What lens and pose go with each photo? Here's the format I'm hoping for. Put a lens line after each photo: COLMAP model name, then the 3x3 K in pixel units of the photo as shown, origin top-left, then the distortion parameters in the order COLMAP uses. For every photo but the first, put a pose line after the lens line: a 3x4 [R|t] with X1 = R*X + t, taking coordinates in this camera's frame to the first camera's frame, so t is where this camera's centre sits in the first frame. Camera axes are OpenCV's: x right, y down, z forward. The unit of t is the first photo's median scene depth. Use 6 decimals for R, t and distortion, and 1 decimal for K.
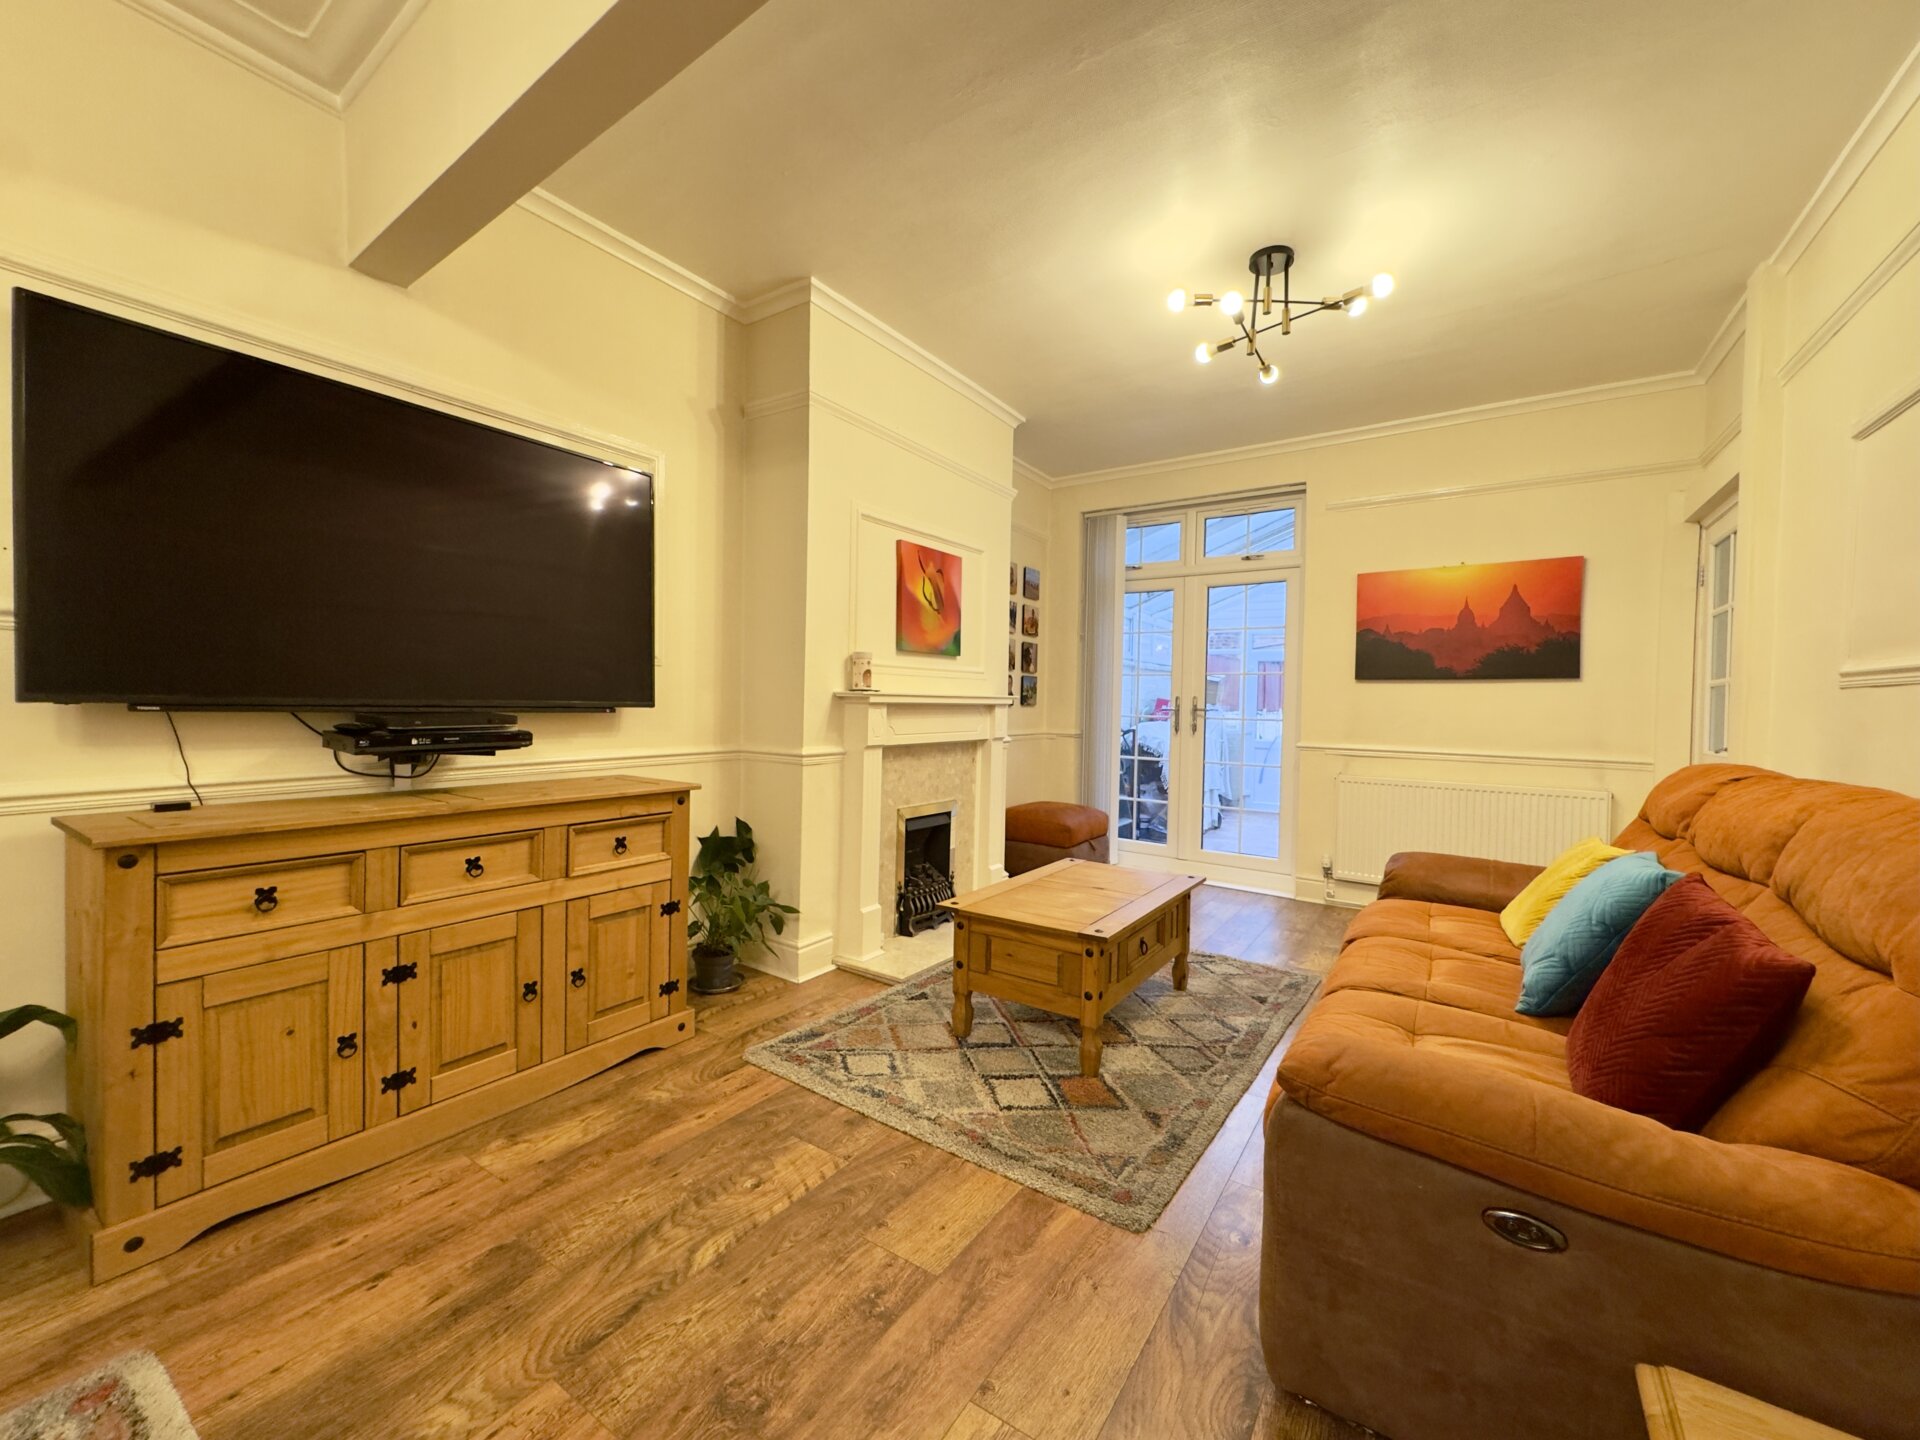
lens RADIAL K [[765.7, 0, 957.8], [0, 765.7, 717.0], [0, 0, 1]] dist [-0.003010, 0.000227]
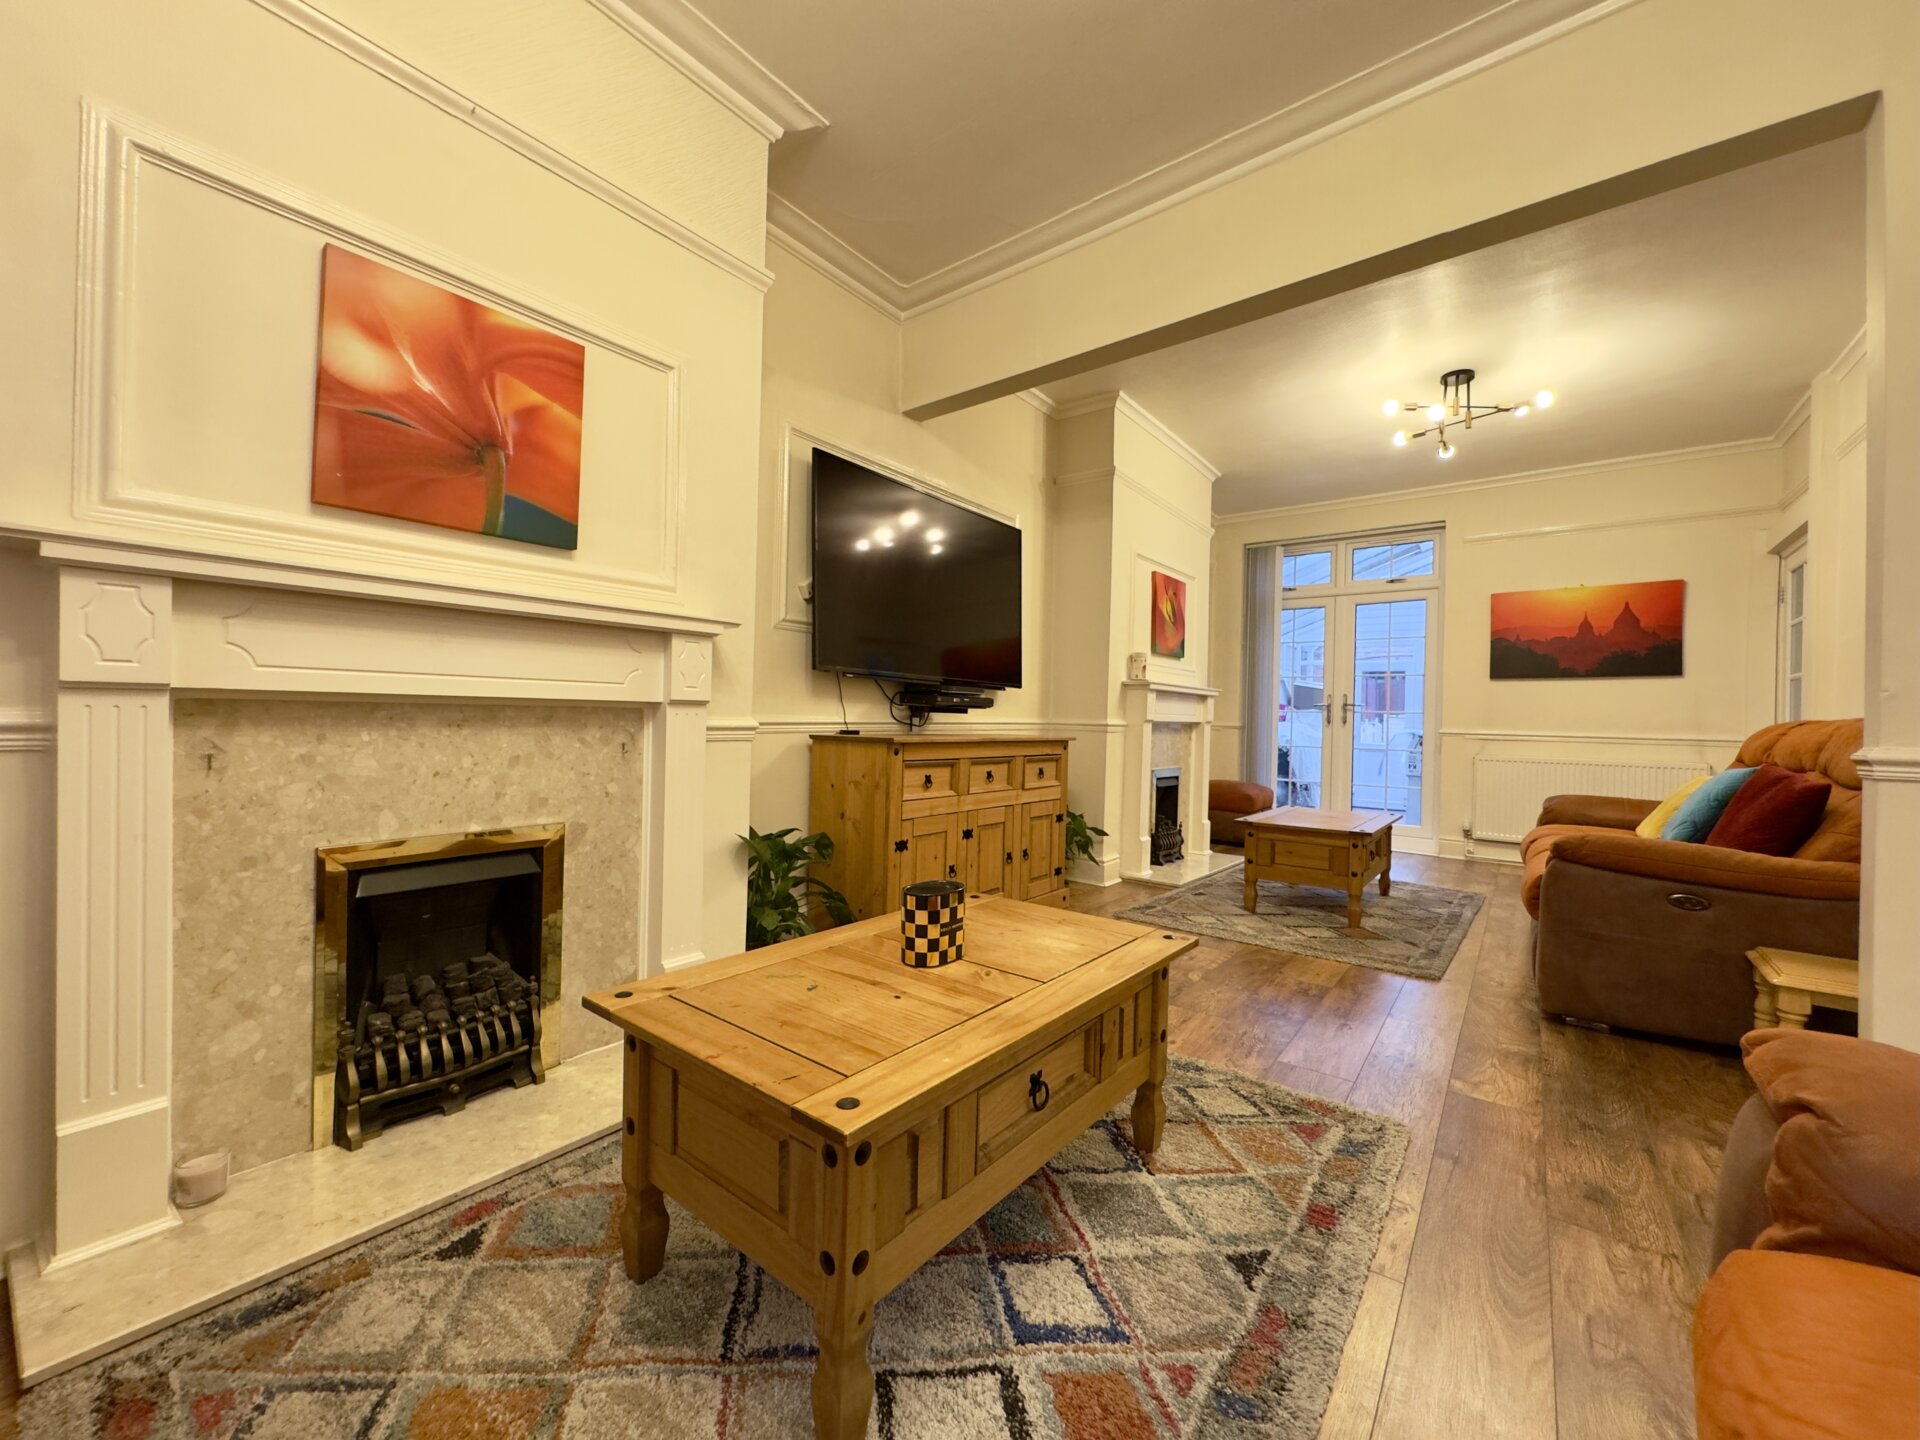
lens RADIAL K [[765.7, 0, 958.4], [0, 765.7, 717.4], [0, 0, 1]] dist [-0.003010, 0.000227]
pose [[0.998252, 0.004661, -0.058913, -0.456408], [-0.005987, 0.999732, -0.022354, 0.080411], [0.058793, 0.022668, 0.998013, -0.492386]]
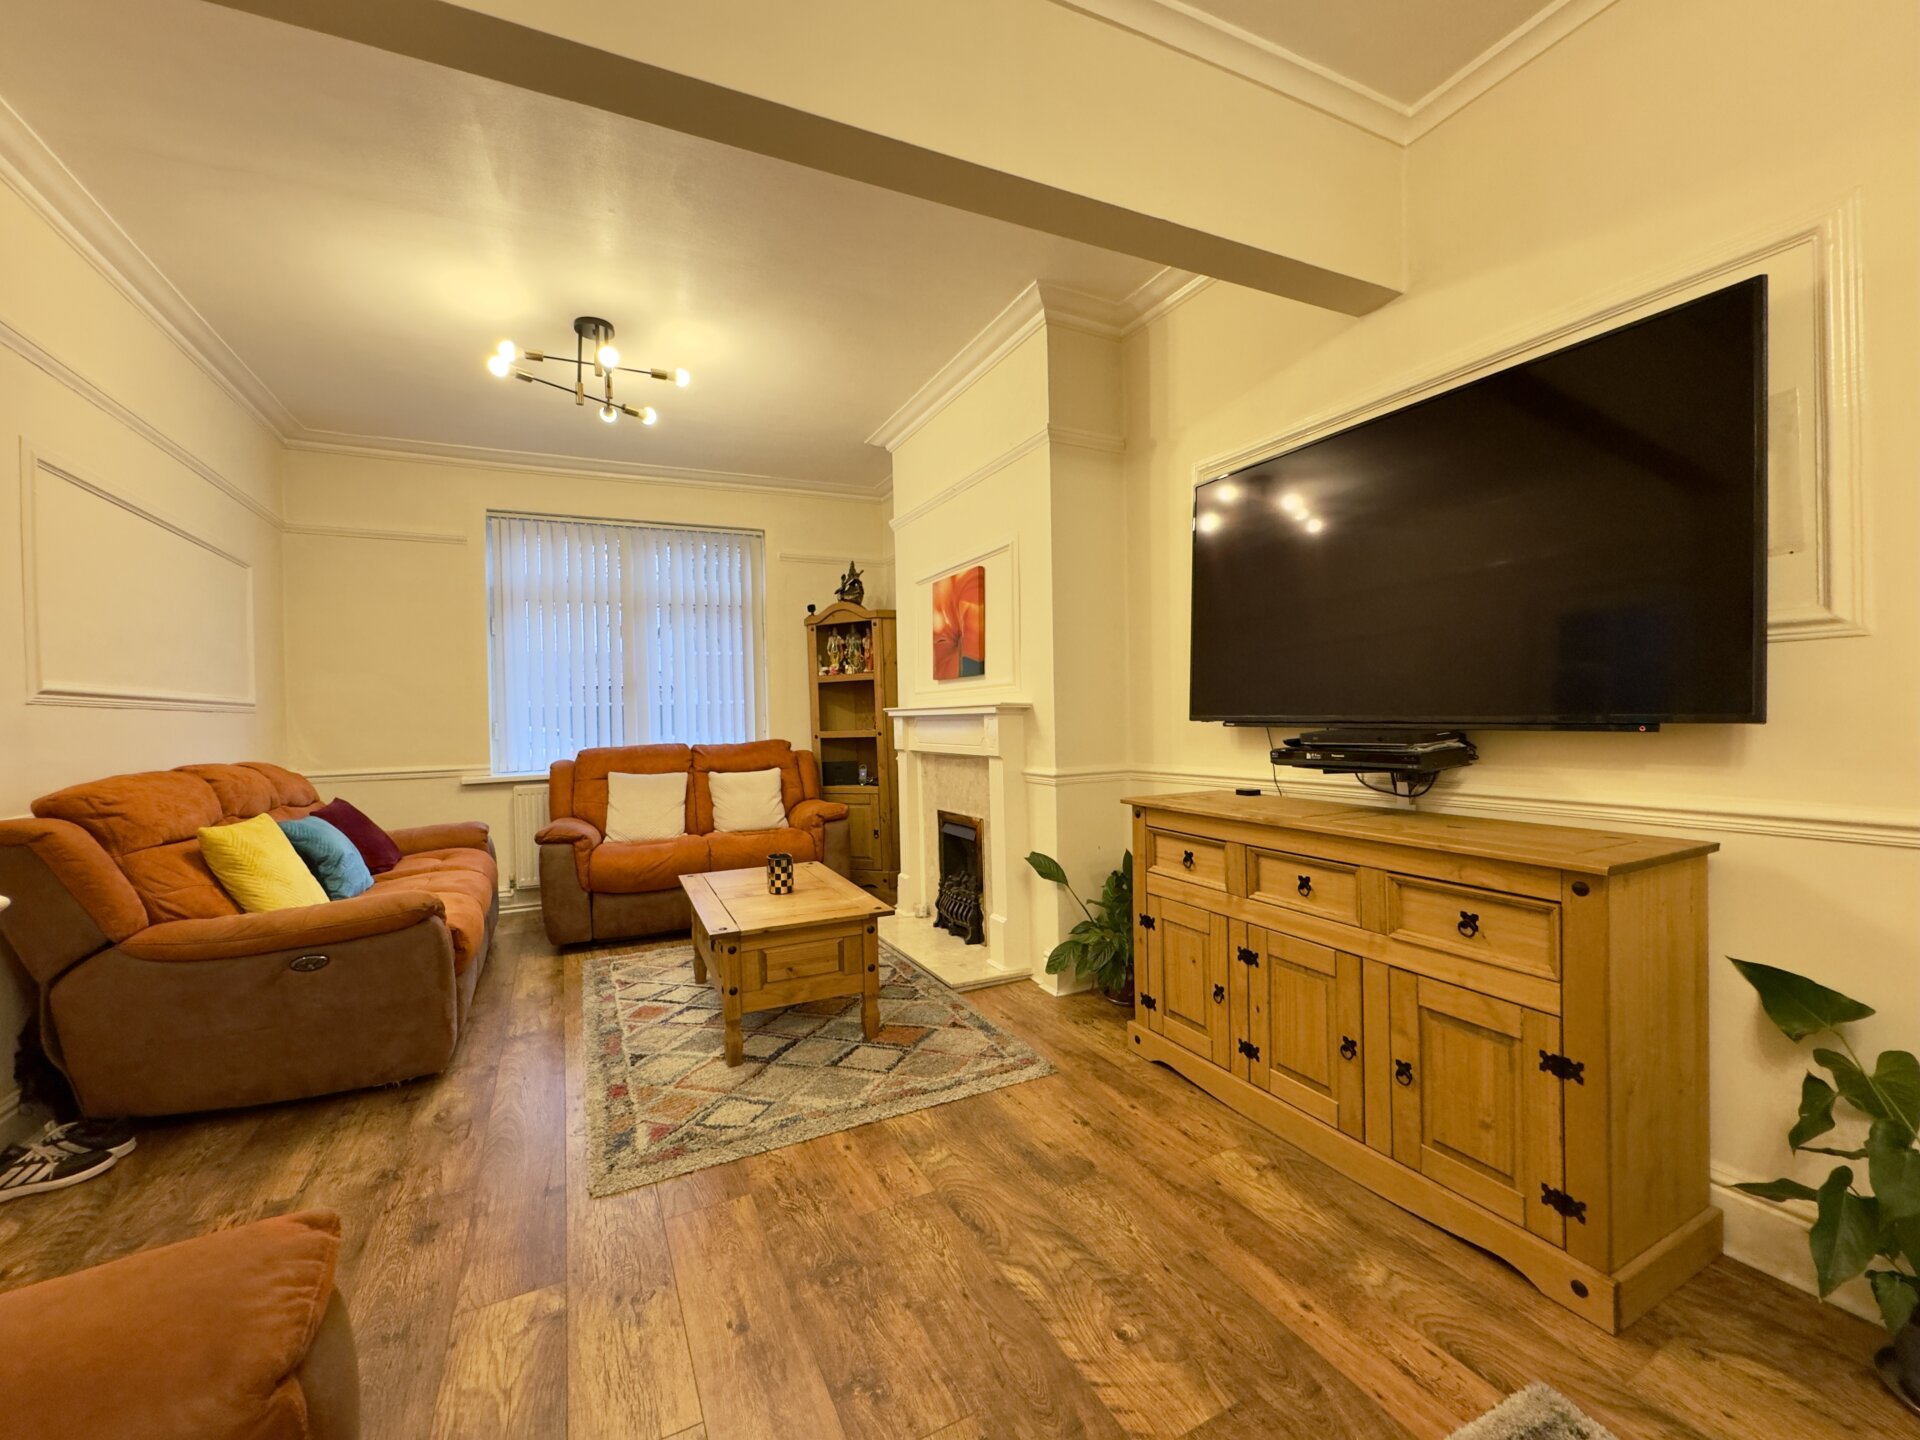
lens RADIAL K [[765.7, 0, 958.5], [0, 765.7, 717.7], [0, 0, 1]] dist [-0.003010, 0.000227]
pose [[-0.491178, -0.005072, -0.871044, 0.338384], [-0.007662, 0.999970, -0.001502, -0.011899], [0.871025, 0.005936, -0.491202, 0.827789]]
